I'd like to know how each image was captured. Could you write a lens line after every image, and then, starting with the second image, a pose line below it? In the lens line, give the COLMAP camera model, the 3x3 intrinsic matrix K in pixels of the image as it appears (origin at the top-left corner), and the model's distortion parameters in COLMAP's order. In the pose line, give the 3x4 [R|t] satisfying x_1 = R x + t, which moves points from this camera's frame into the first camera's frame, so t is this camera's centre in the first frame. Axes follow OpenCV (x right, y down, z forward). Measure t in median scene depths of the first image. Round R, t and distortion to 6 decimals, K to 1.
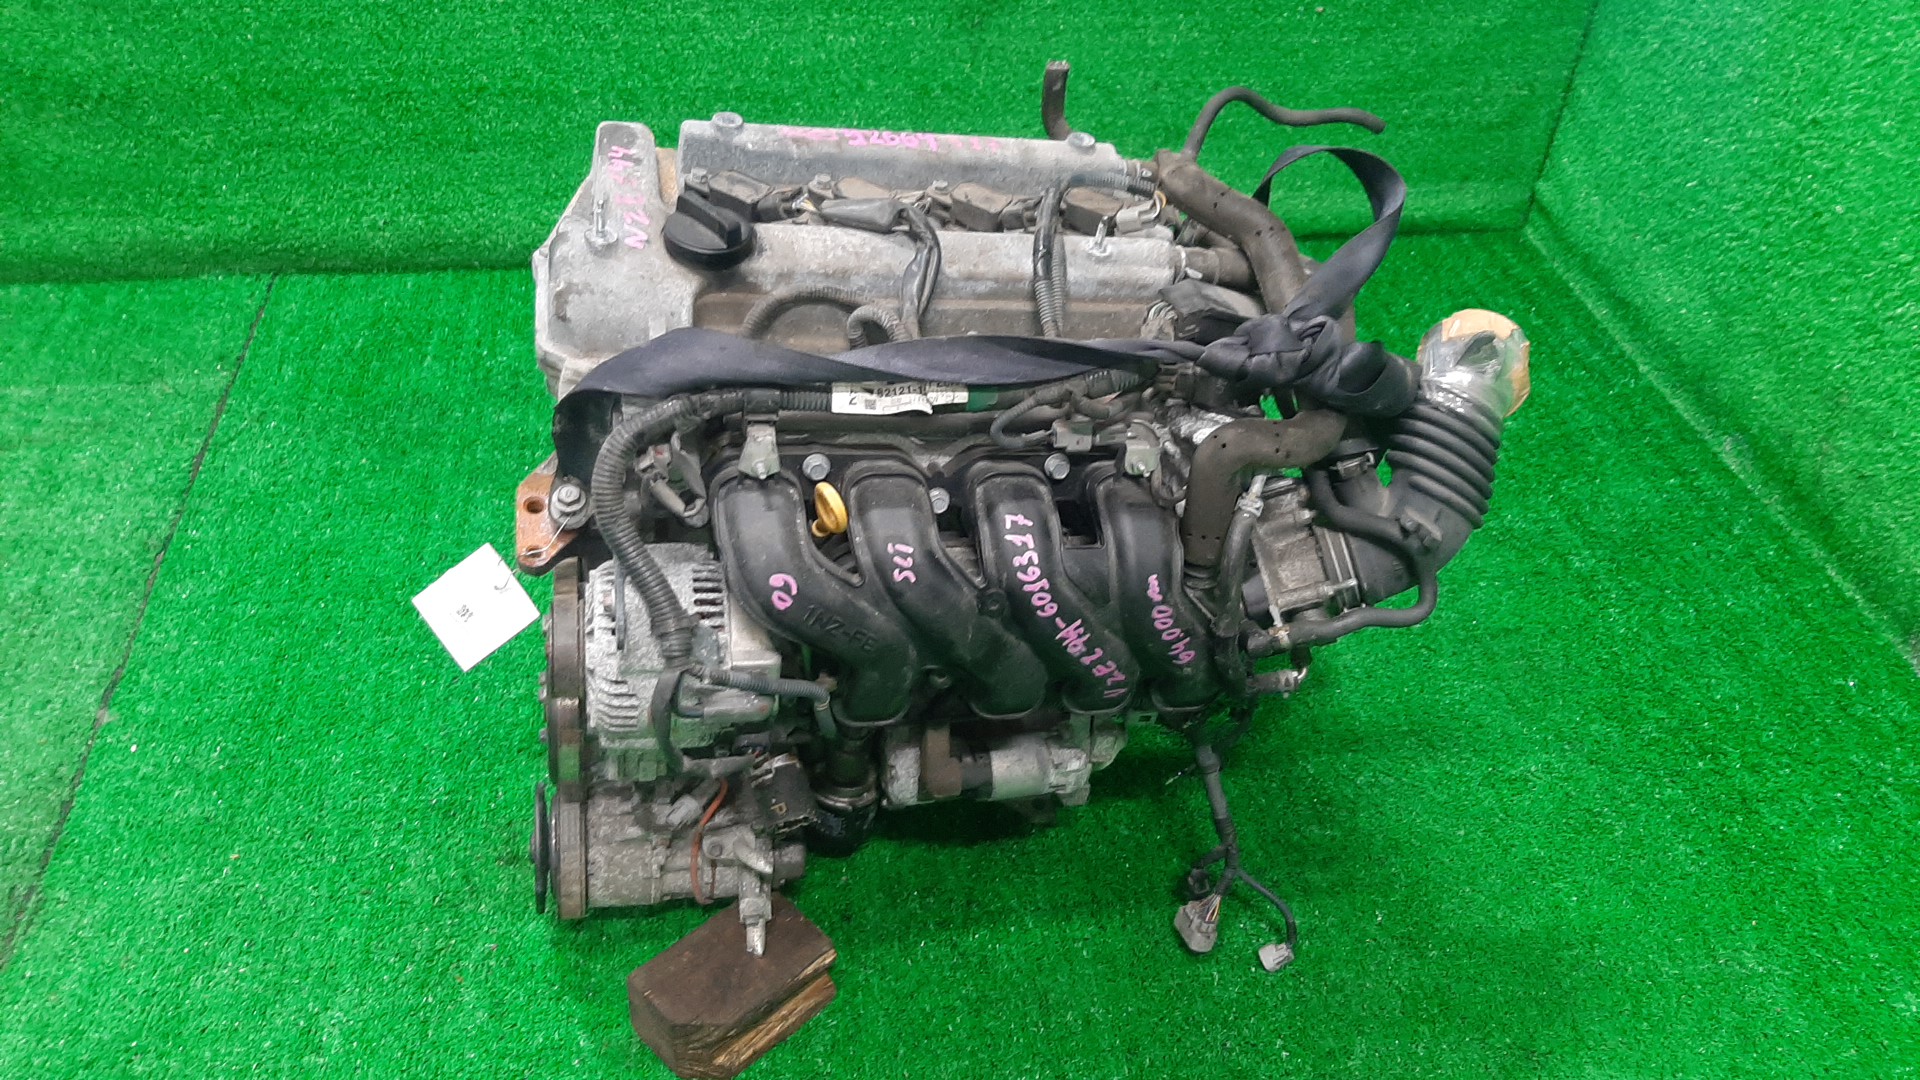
lens RADIAL K [[1482.8, 0, 976.1], [0, 1482.8, 525.2], [0, 0, 1]] dist [0.052985, -0.090800]
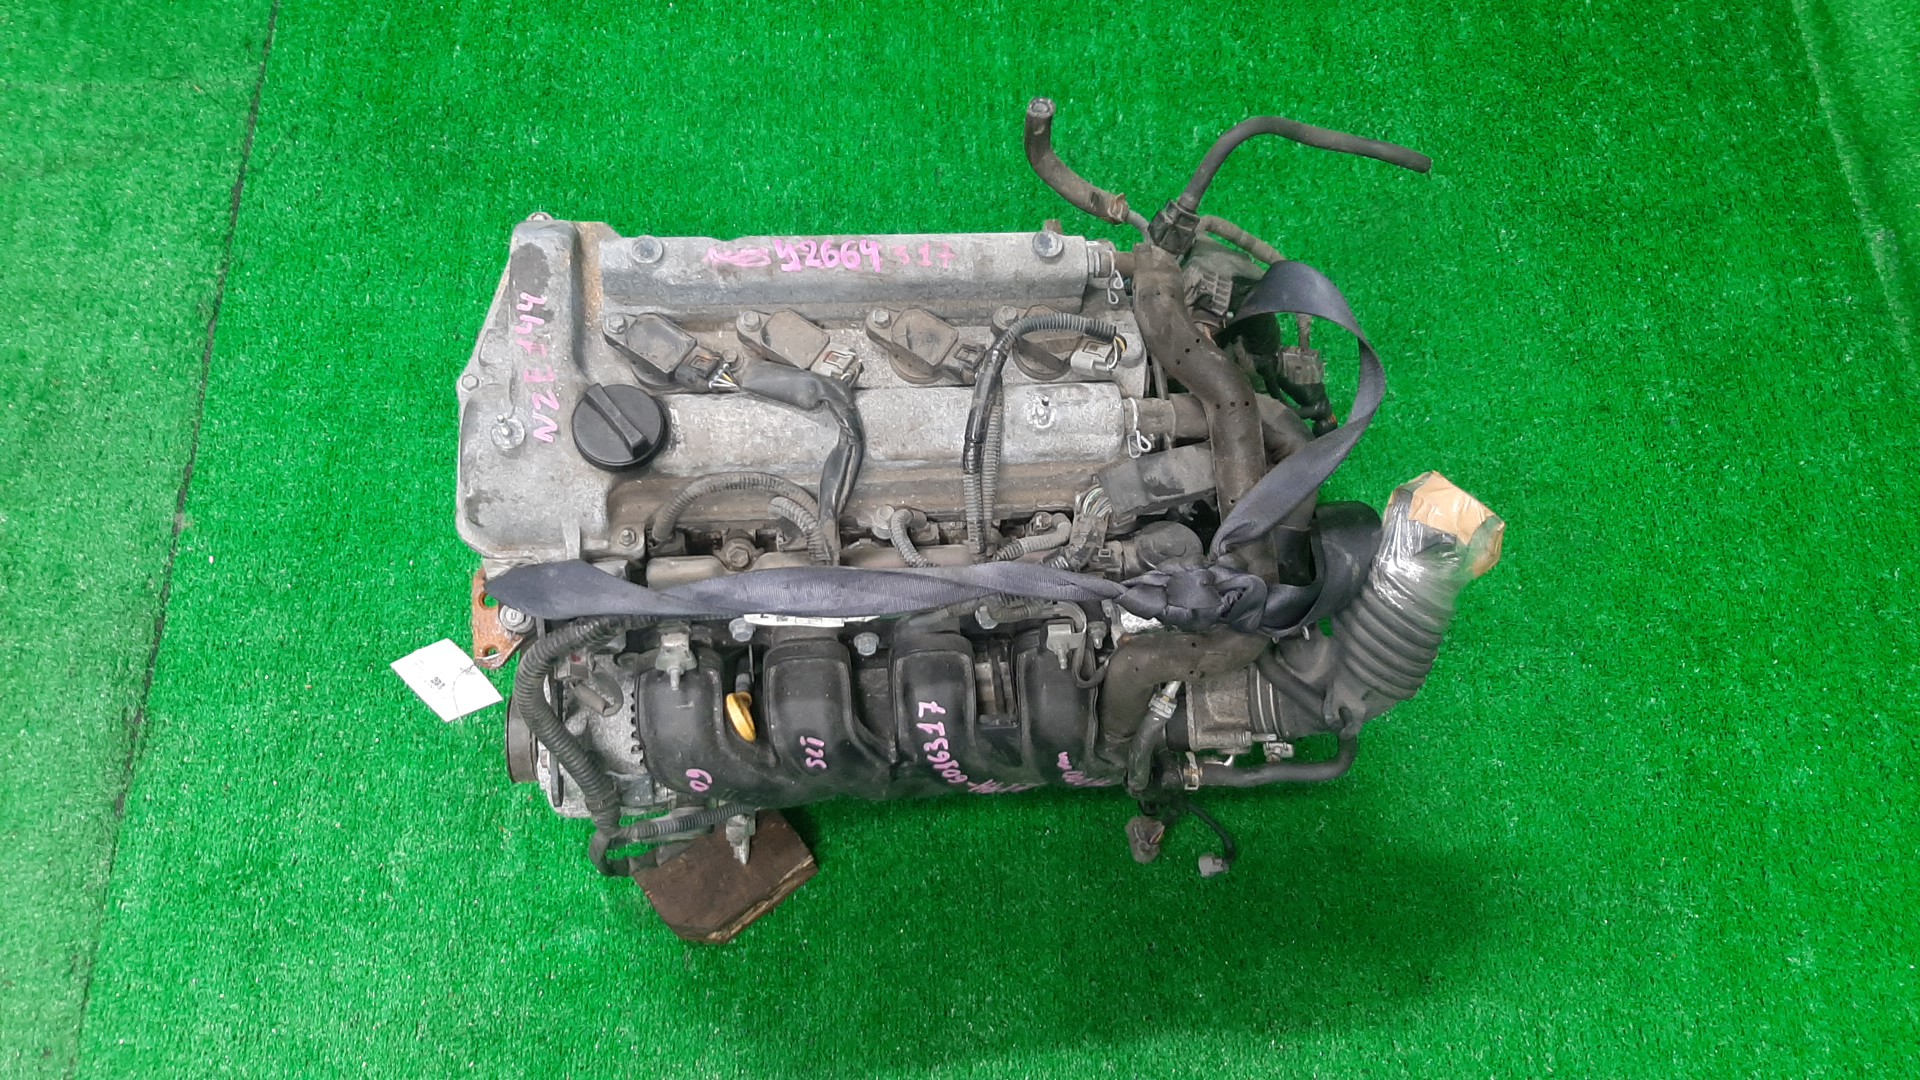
lens RADIAL K [[1482.8, 0, 969.6], [0, 1482.8, 550.5], [0, 0, 1]] dist [0.052985, -0.090800]
pose [[0.991737, 0.088449, -0.092923, 0.113696], [-0.036409, 0.888601, 0.457233, -0.461909], [0.123013, -0.450072, 0.884479, 0.115334]]
